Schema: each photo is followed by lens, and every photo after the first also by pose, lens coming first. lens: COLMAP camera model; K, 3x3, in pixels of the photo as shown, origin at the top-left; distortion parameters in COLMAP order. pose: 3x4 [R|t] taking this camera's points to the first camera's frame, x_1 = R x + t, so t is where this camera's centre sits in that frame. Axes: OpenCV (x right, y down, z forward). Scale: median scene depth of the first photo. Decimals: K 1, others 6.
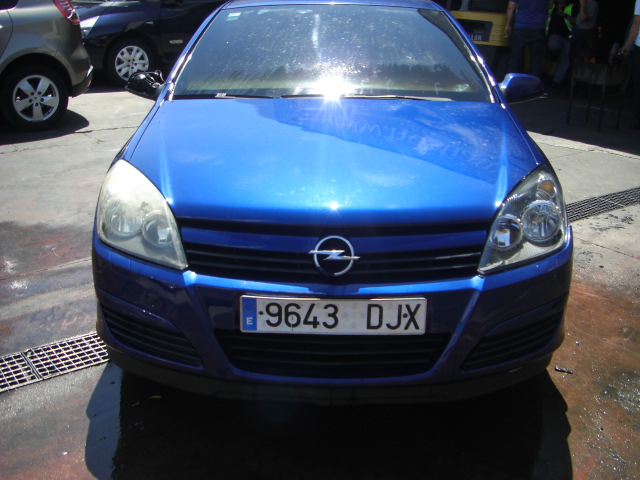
lens RADIAL K [[720.2, 0, 320.0], [0, 720.2, 240.0], [0, 0, 1]] dist [-0.217613, 0.246208]
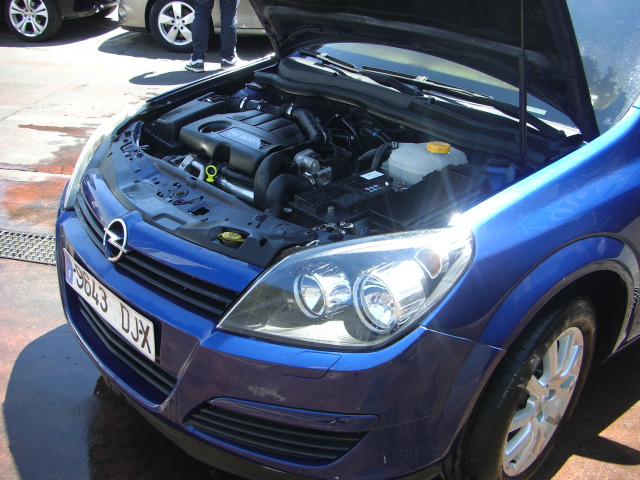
lens RADIAL K [[720.2, 0, 320.0], [0, 720.2, 240.0], [0, 0, 1]] dist [-0.217613, 0.246208]
pose [[0.659327, 0.323640, -0.678635, 0.808211], [-0.265161, 0.944709, 0.192913, -0.223398], [0.703547, 0.052754, 0.708688, 0.533963]]
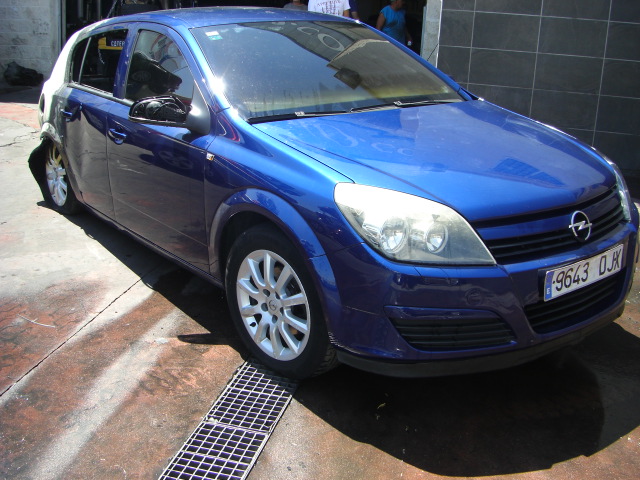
lens RADIAL K [[720.2, 0, 320.0], [0, 720.2, 240.0], [0, 0, 1]] dist [-0.217613, 0.246208]
pose [[0.788508, -0.195823, 0.583017, -1.093708], [0.196303, 0.978506, 0.063167, -0.125861], [-0.582855, 0.064640, 0.810001, 0.243264]]
